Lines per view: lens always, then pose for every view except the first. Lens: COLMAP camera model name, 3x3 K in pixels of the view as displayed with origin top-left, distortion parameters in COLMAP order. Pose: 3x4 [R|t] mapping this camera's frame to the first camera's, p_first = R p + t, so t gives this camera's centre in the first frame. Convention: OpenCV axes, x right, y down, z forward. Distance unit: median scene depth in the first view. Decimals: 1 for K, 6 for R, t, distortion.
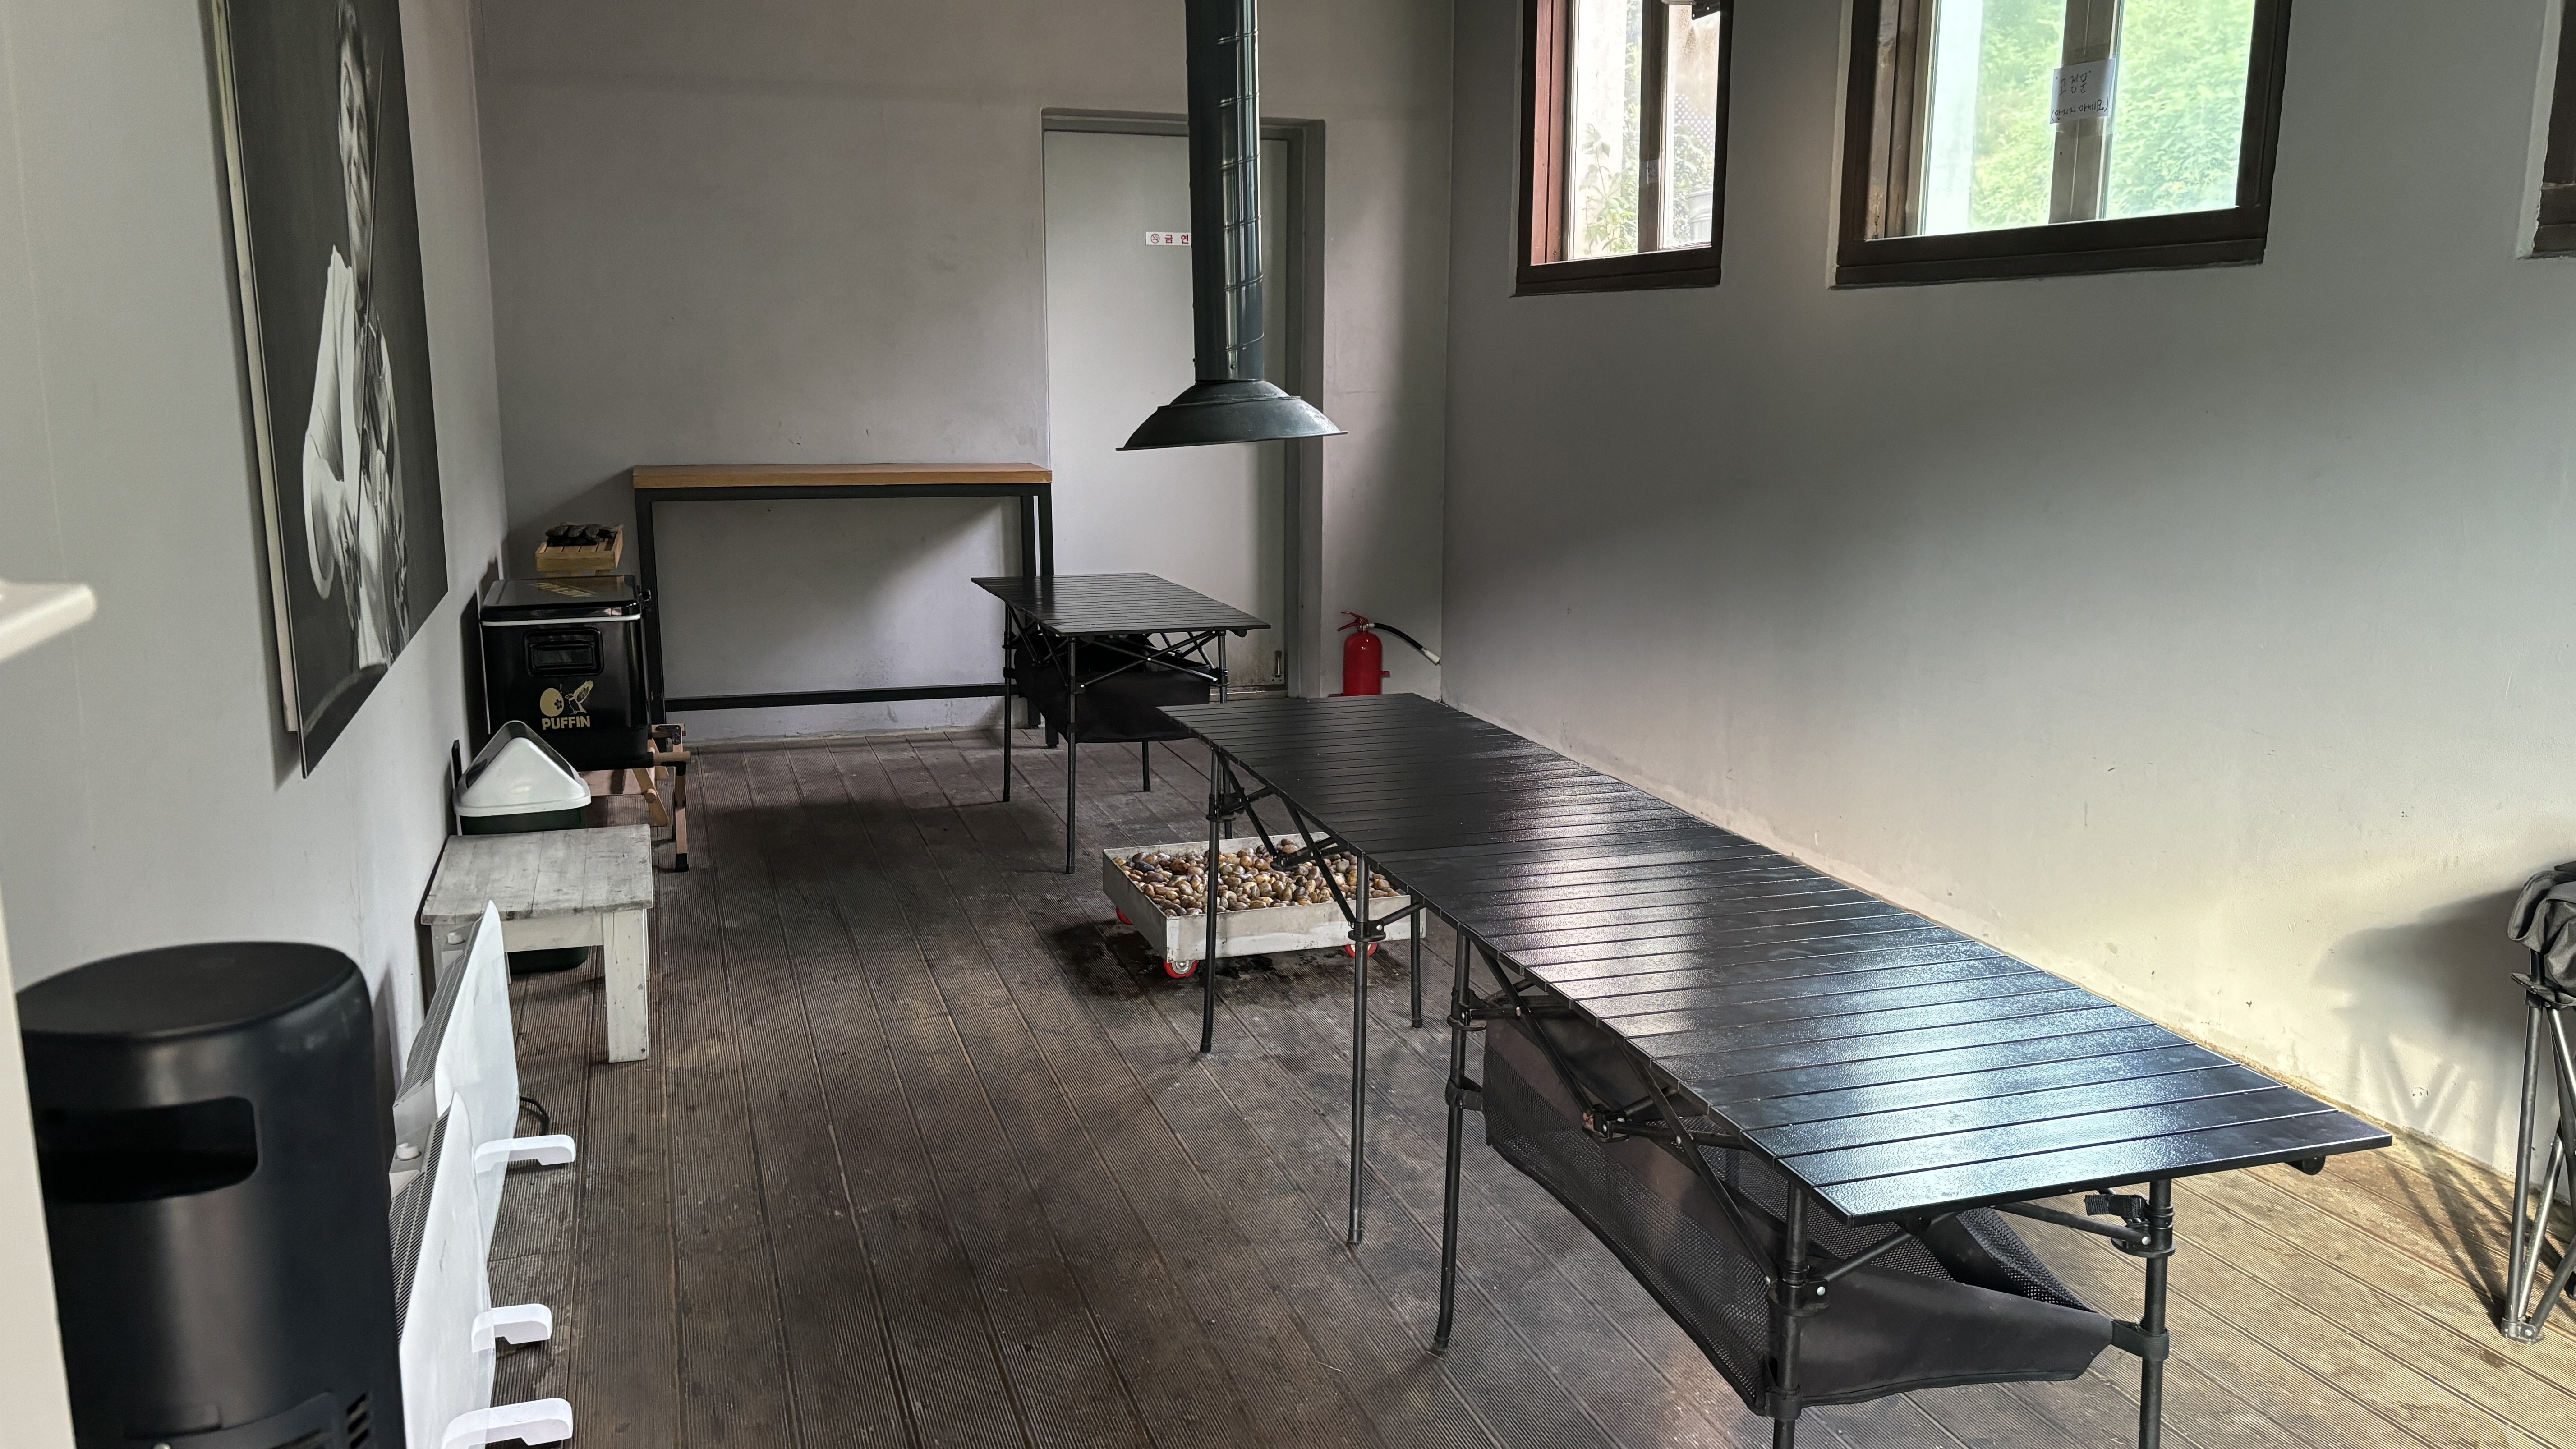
lens RADIAL K [[1940.6, 0, 1291.3], [0, 1940.6, 719.6], [0, 0, 1]] dist [0.032573, -0.038286]
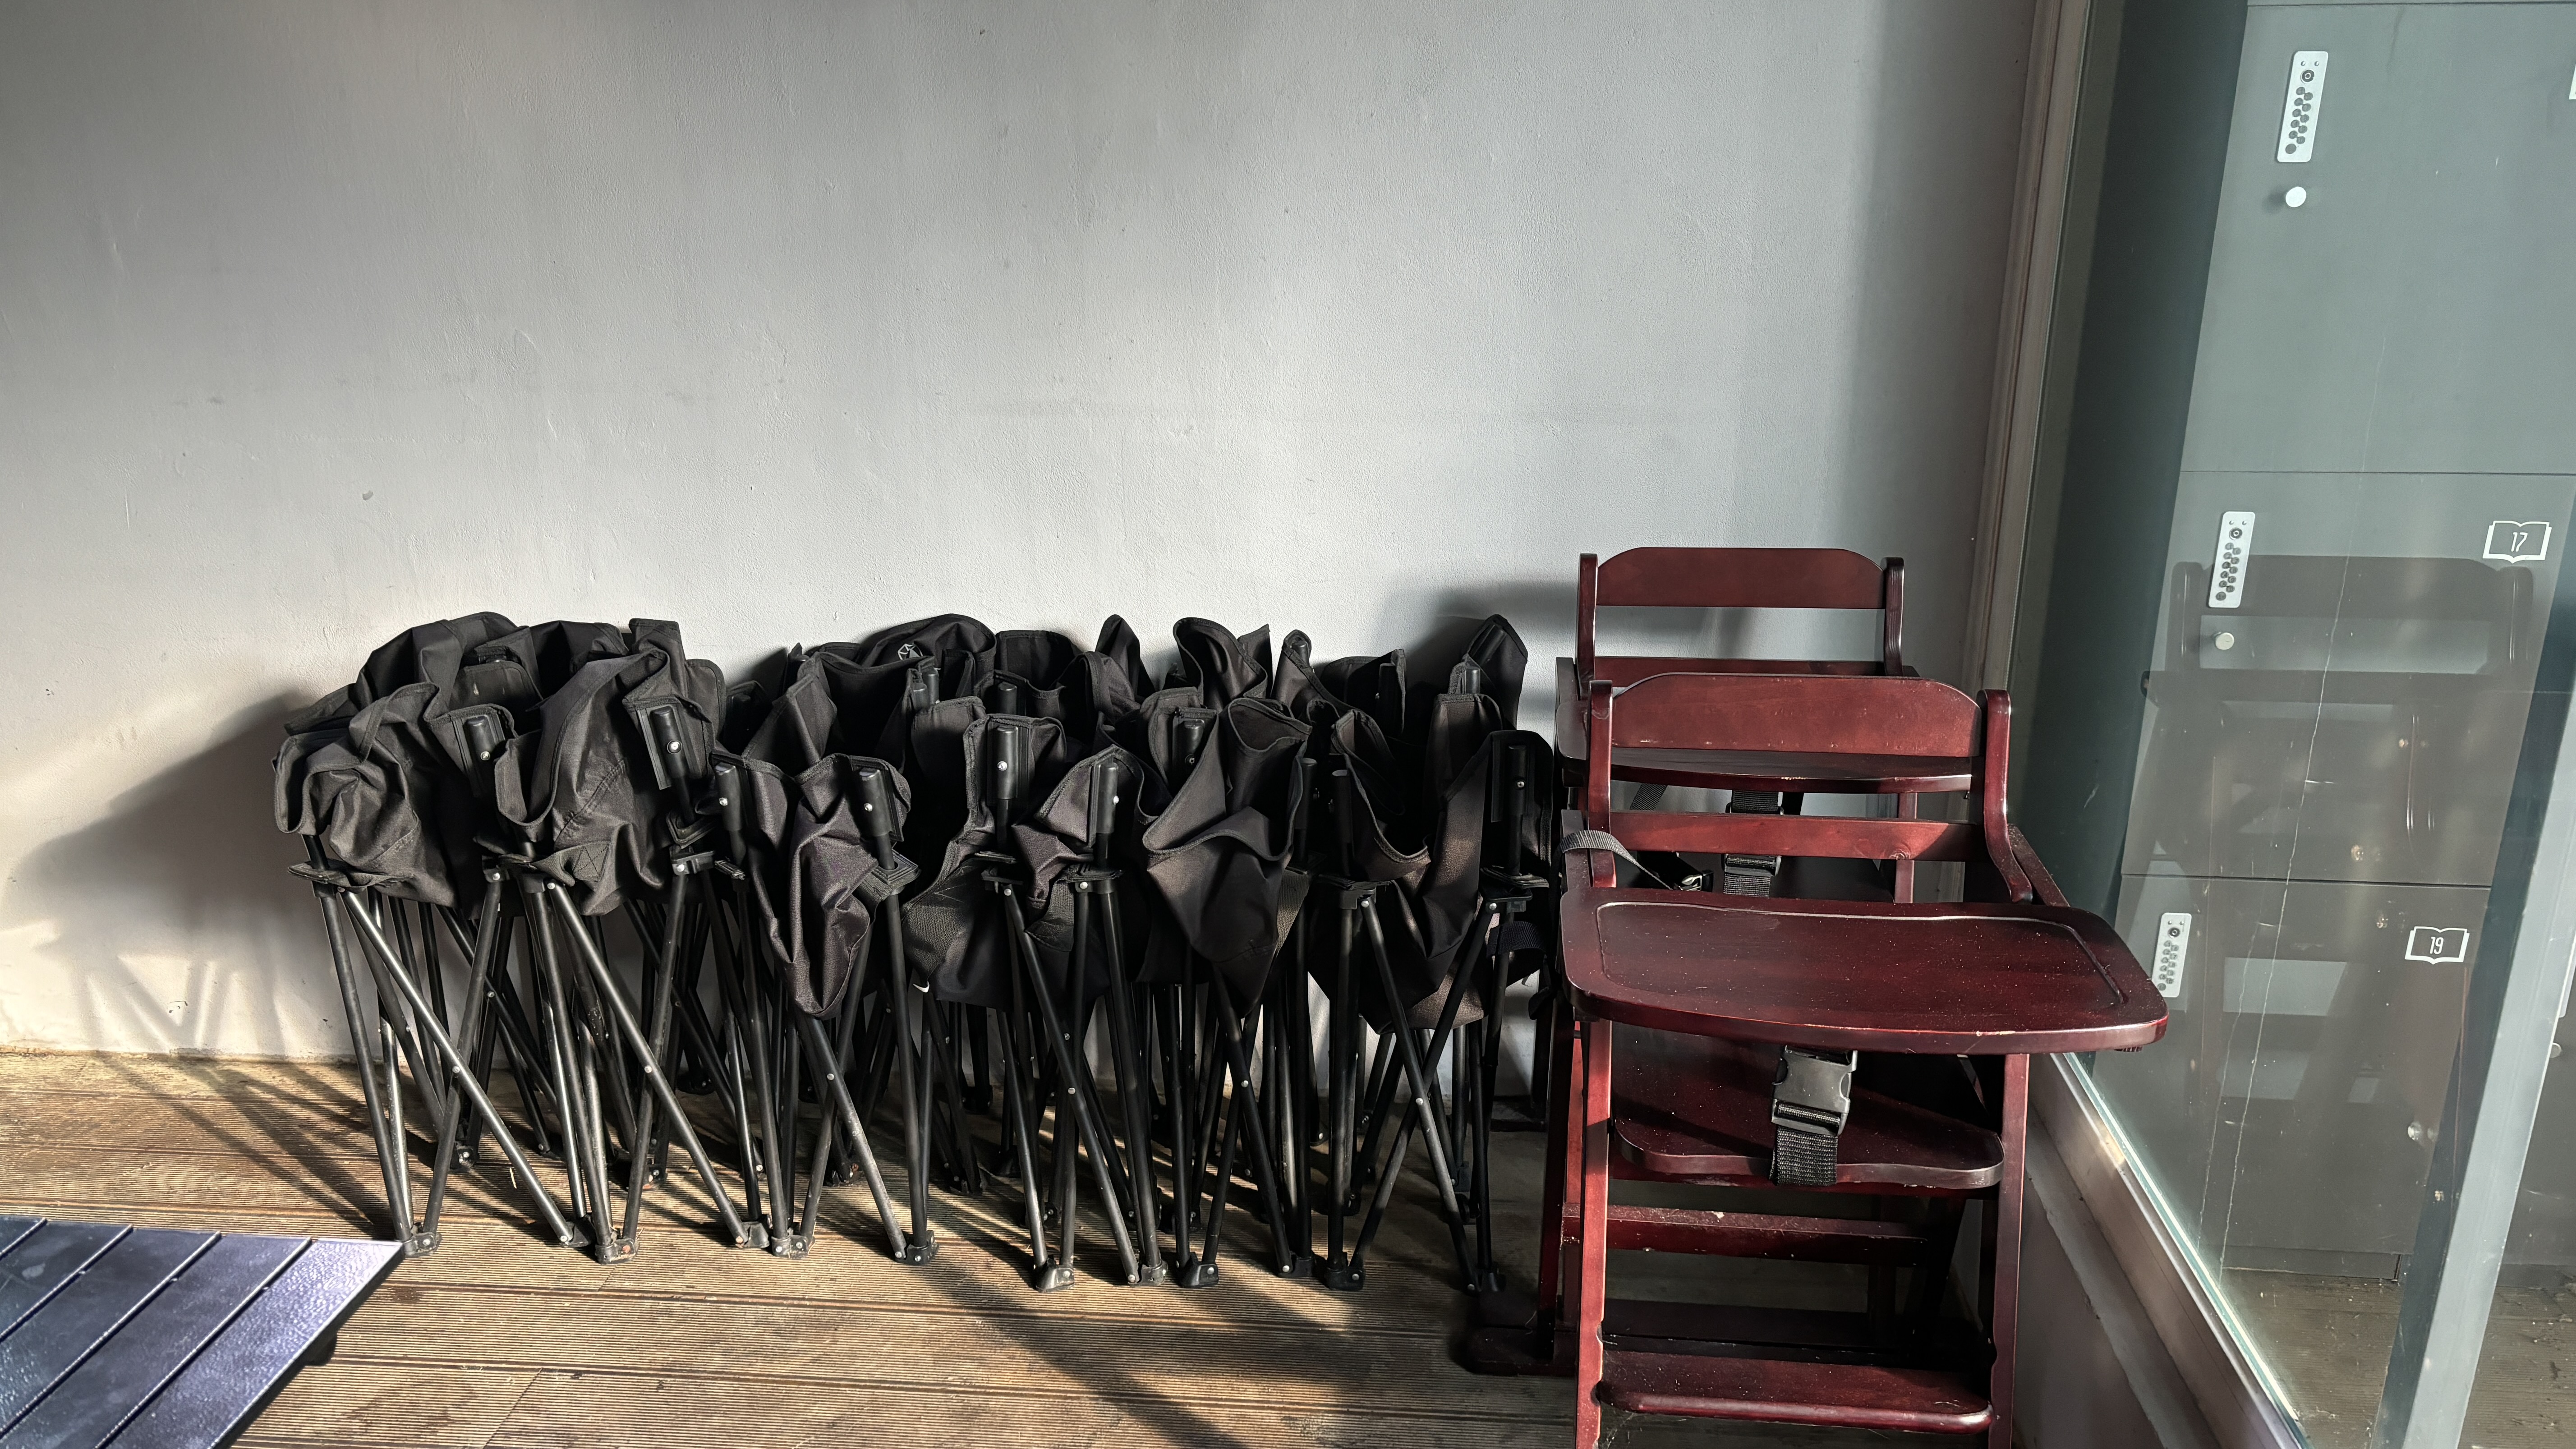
lens RADIAL K [[1940.6, 0, 1295.3], [0, 1940.6, 711.9], [0, 0, 1]] dist [0.032573, -0.038286]
pose [[0.389635, -0.287439, 0.874965, 0.074841], [0.185797, 0.955047, 0.231009, -0.038513], [-0.902033, 0.072557, 0.425525, 0.223611]]
